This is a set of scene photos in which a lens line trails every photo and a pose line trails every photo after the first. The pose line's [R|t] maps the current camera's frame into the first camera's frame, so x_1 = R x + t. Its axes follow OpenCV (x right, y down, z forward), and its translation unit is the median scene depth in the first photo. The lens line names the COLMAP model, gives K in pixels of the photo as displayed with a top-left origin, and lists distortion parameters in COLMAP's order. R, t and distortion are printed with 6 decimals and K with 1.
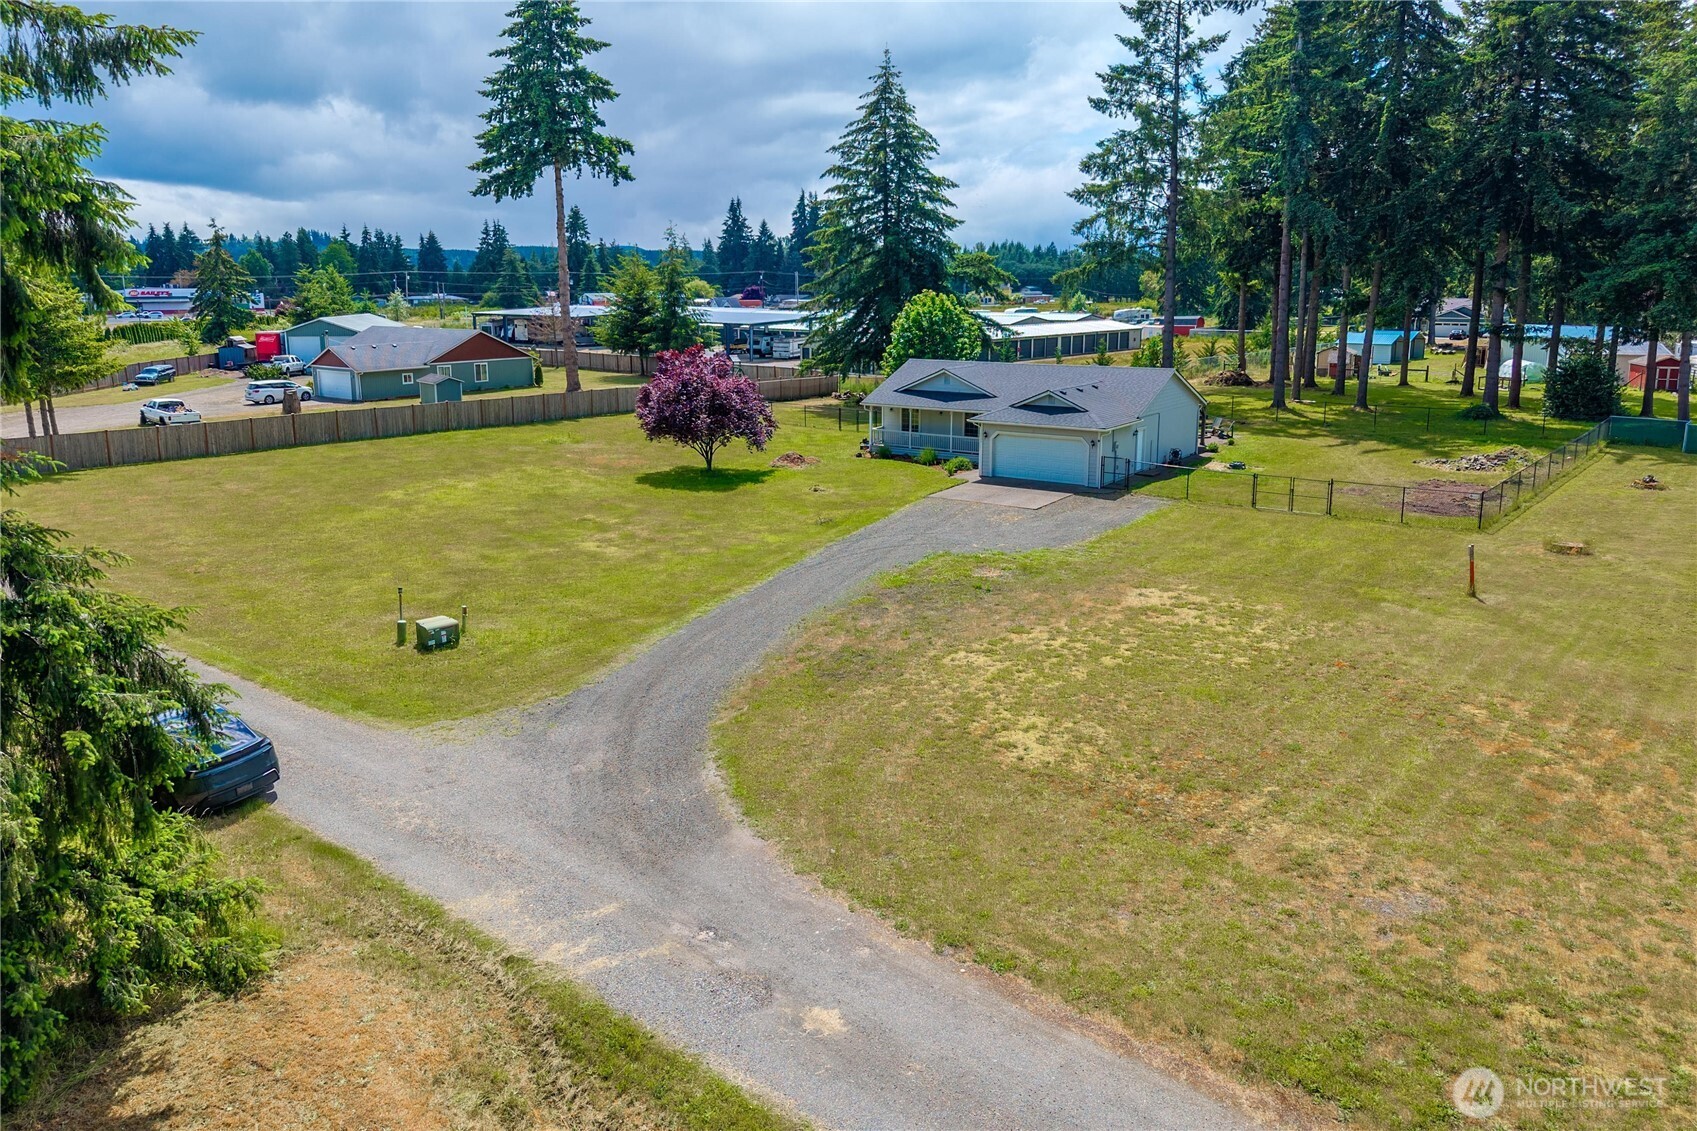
lens RADIAL K [[1246.8, 0, 847.0], [0, 1246.8, 503.0], [0, 0, 1]] dist [-0.007939, -0.002065]
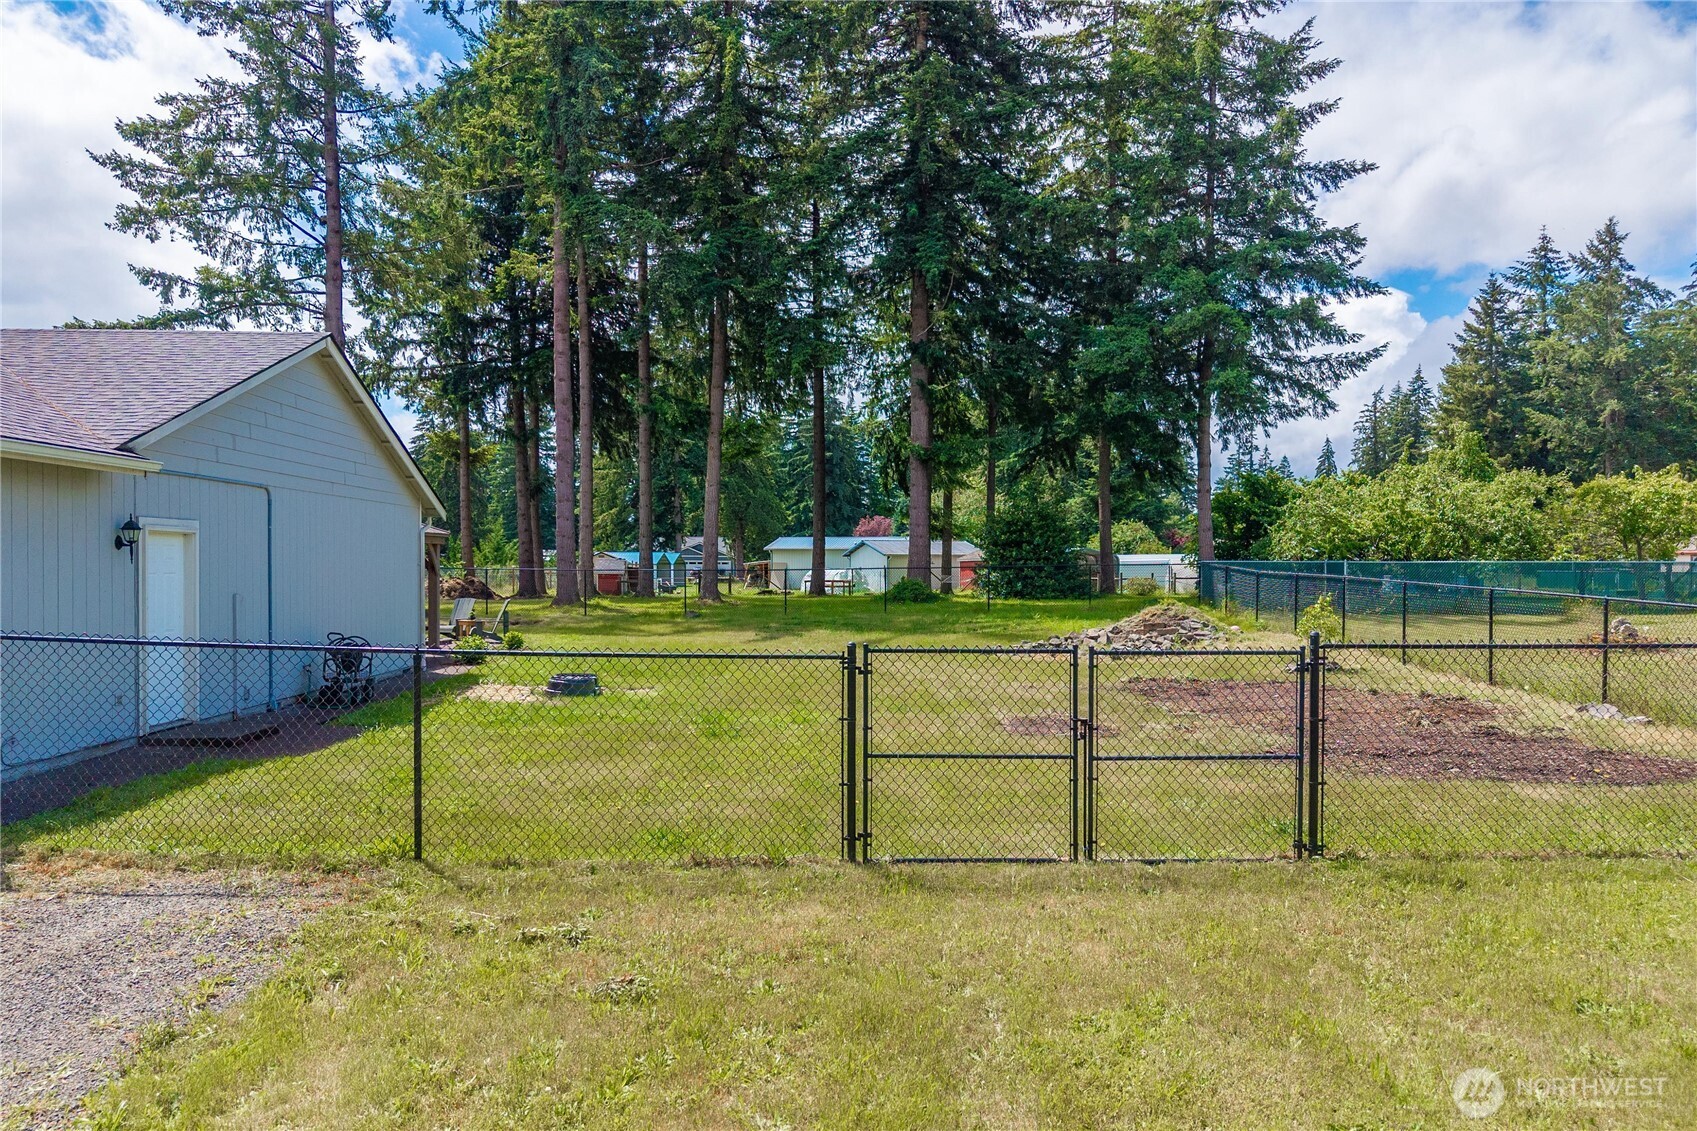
lens RADIAL K [[1191.9, 0, 858.1], [0, 1191.9, 570.8], [0, 0, 1]] dist [-0.009489, -0.001048]
pose [[0.794944, -0.000197, 0.606683, 0.160155], [0.113002, 0.982548, -0.147748, -0.006973], [-0.596067, 0.186008, 0.781093, 0.596631]]
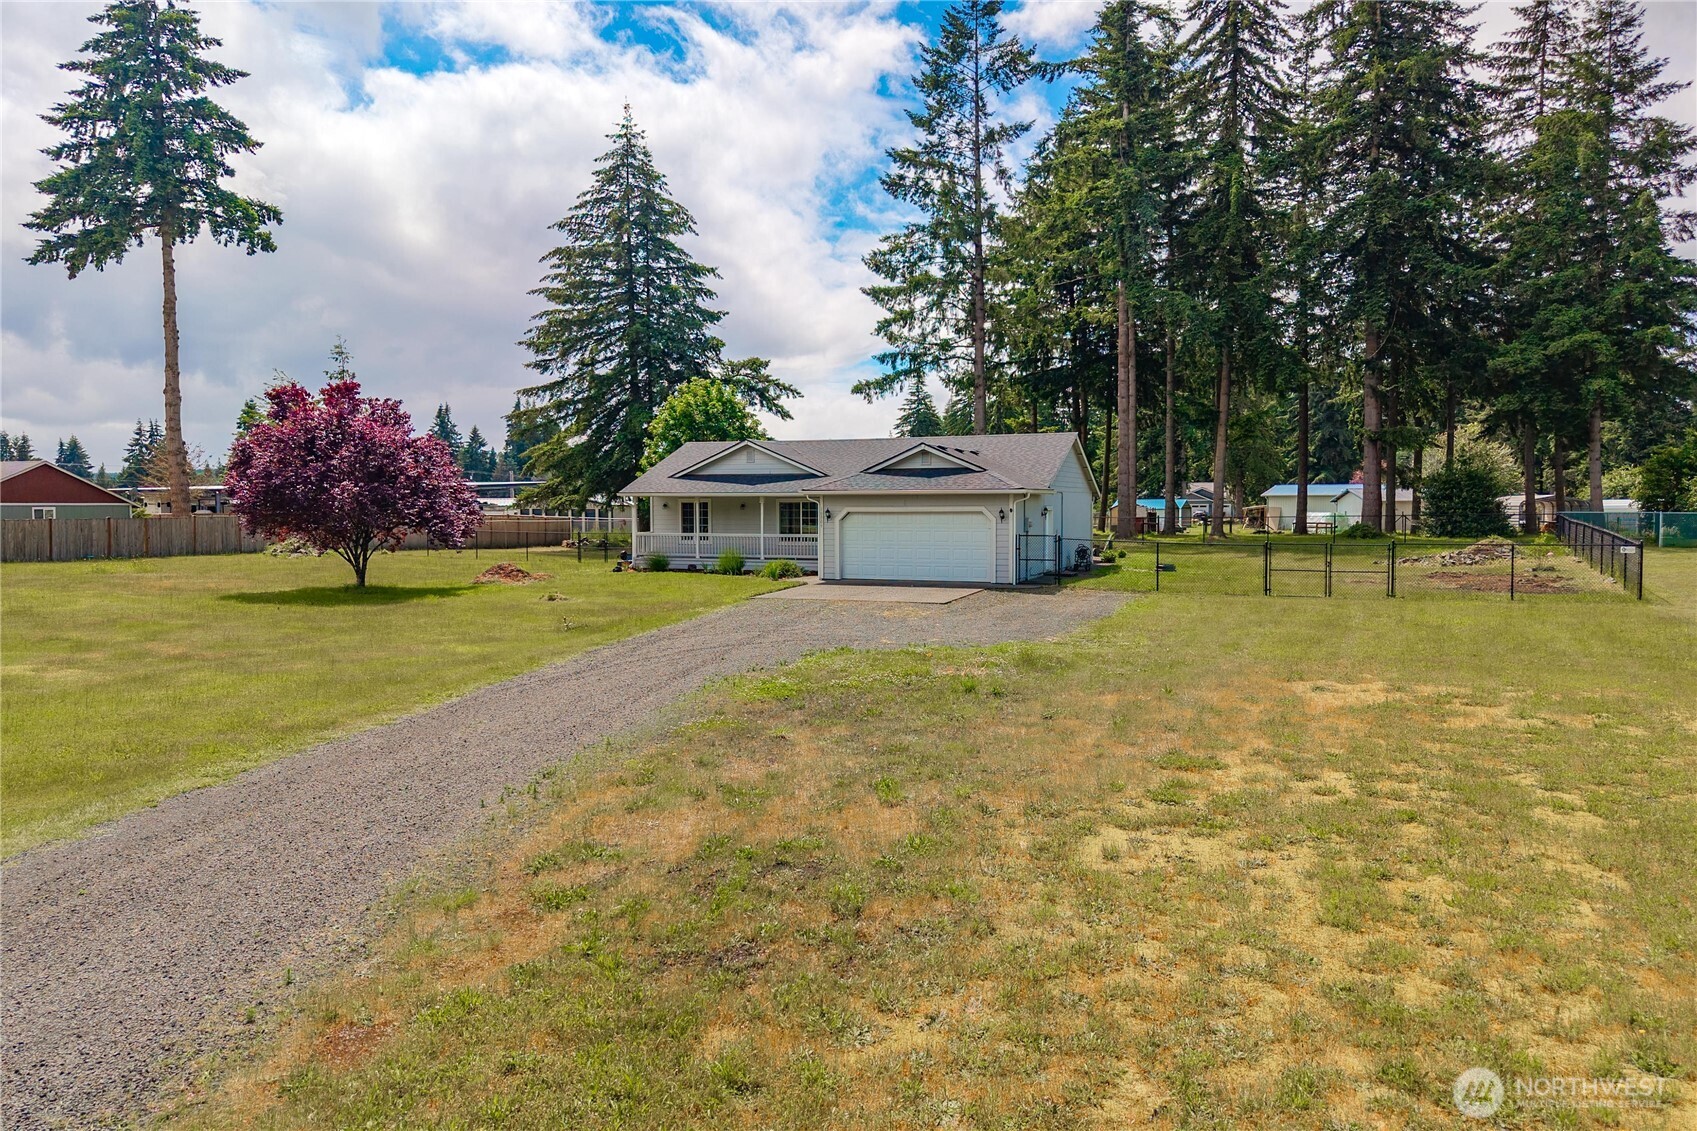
lens RADIAL K [[1191.9, 0, 858.1], [0, 1191.9, 570.8], [0, 0, 1]] dist [-0.009489, -0.001048]
pose [[0.970518, -0.017111, 0.240421, -0.014259], [0.050164, 0.989974, -0.132041, 0.040384], [-0.235751, 0.140208, 0.961646, 0.317916]]
